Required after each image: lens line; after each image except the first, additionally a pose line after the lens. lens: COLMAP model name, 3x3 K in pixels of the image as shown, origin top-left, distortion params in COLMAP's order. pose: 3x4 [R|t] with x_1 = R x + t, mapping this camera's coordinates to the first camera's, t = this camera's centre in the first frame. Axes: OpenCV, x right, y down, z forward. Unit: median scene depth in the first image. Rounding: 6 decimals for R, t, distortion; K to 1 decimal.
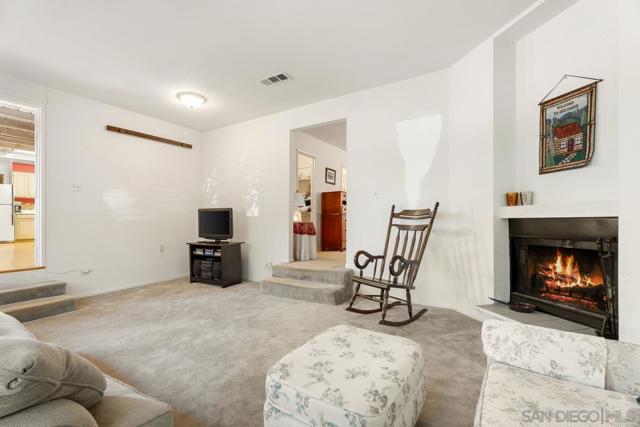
lens RADIAL K [[286.4, 0, 319.5], [0, 286.4, 214.5], [0, 0, 1]] dist [0.001456, -0.000373]
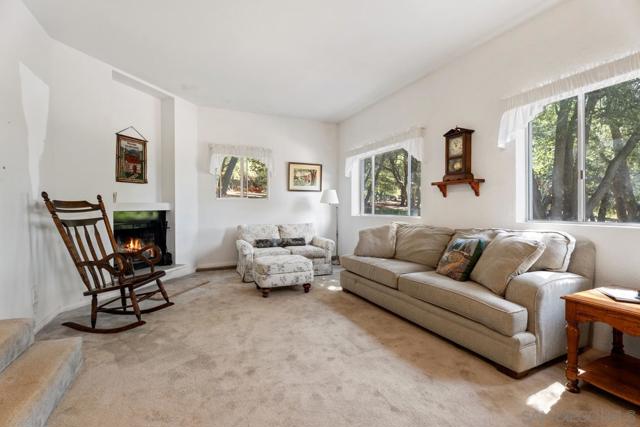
lens RADIAL K [[286.4, 0, 321.1], [0, 286.4, 212.1], [0, 0, 1]] dist [0.001456, -0.000373]
pose [[-0.851124, -0.007075, 0.524917, -0.955133], [0.000481, 0.999898, 0.014257, -0.004637], [-0.524964, 0.012387, -0.851034, 1.811993]]
